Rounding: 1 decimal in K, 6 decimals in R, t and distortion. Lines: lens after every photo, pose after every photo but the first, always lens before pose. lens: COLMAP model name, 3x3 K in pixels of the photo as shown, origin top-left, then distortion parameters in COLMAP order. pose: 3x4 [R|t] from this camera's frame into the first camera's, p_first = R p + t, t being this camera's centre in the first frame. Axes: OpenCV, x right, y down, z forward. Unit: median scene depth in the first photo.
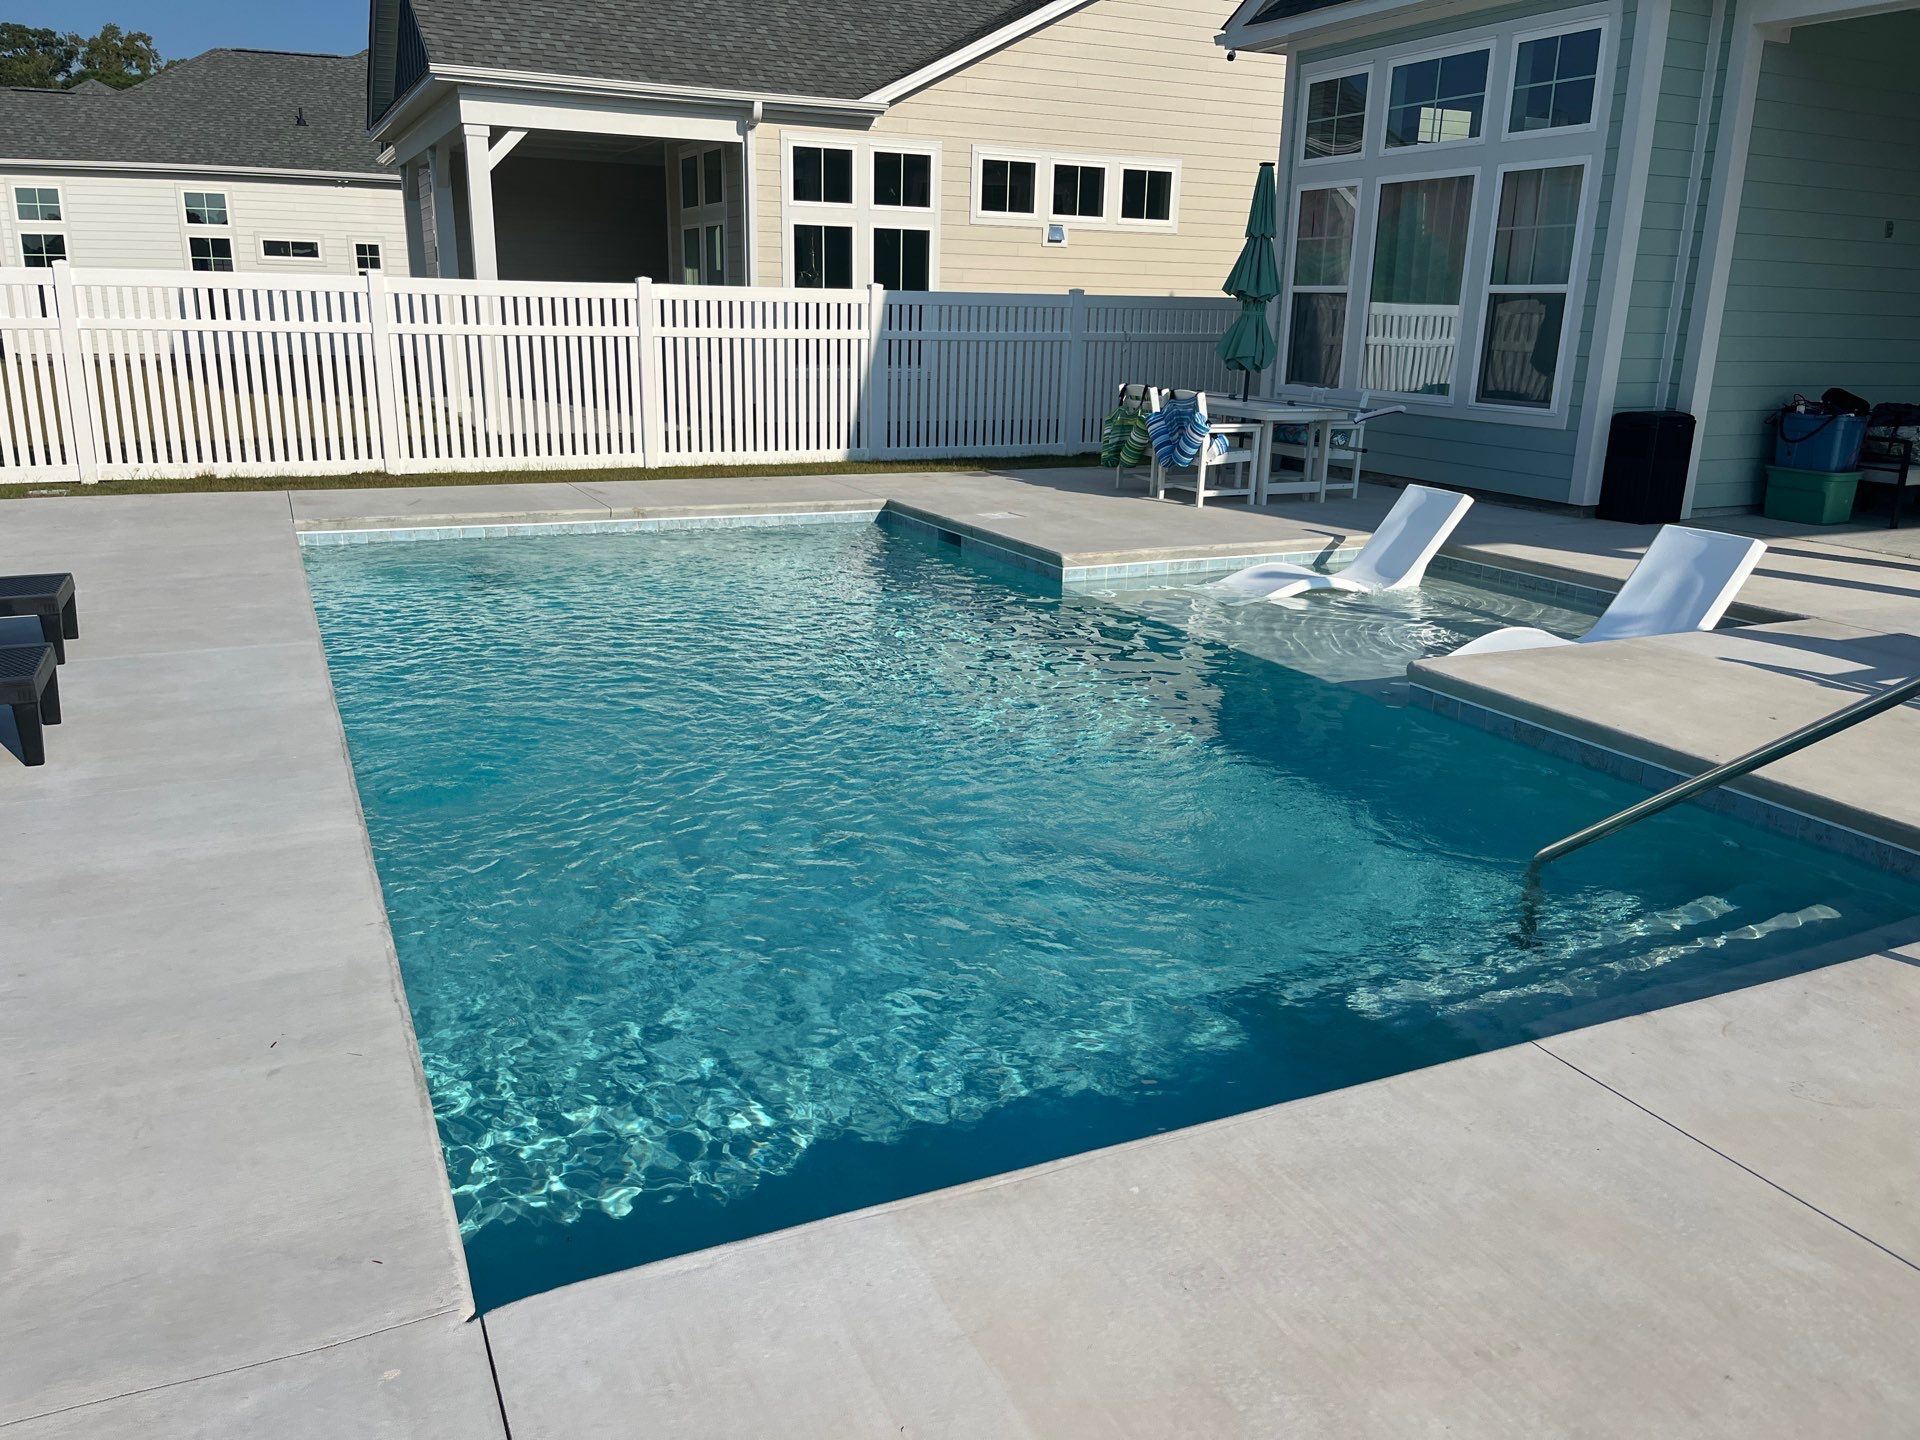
lens RADIAL K [[1479.0, 0, 958.2], [0, 1479.0, 723.4], [0, 0, 1]] dist [0.001308, -0.005028]
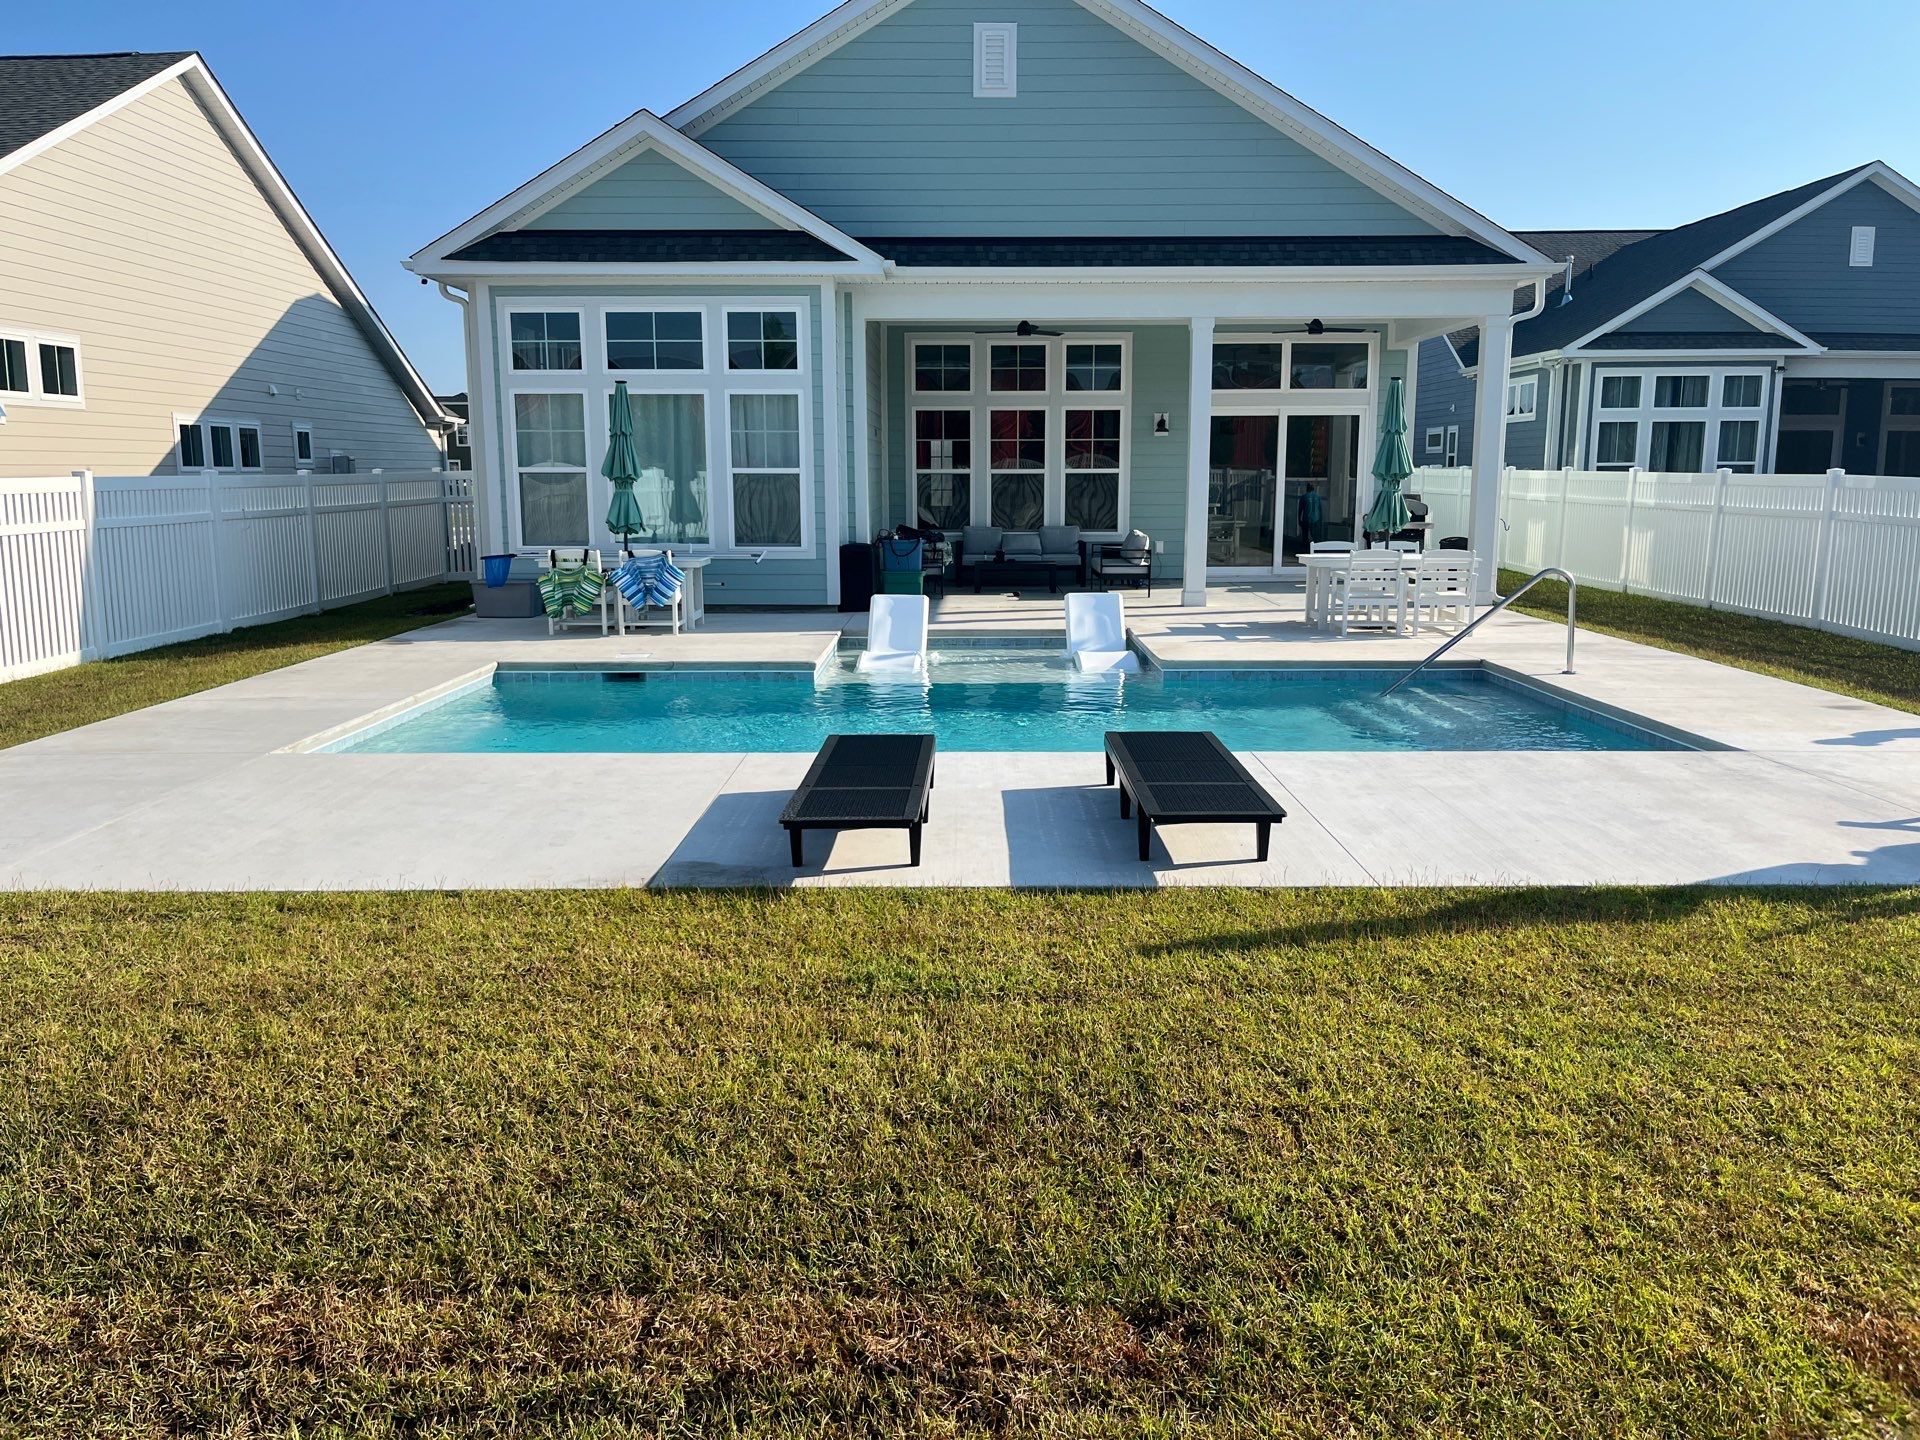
lens RADIAL K [[1479.0, 0, 959.7], [0, 1479.0, 721.4], [0, 0, 1]] dist [0.001308, -0.005028]
pose [[0.430807, -0.169085, 0.886462, -0.924375], [0.253704, 0.965367, 0.060839, -0.087792], [-0.866048, 0.198690, 0.458785, 0.183012]]
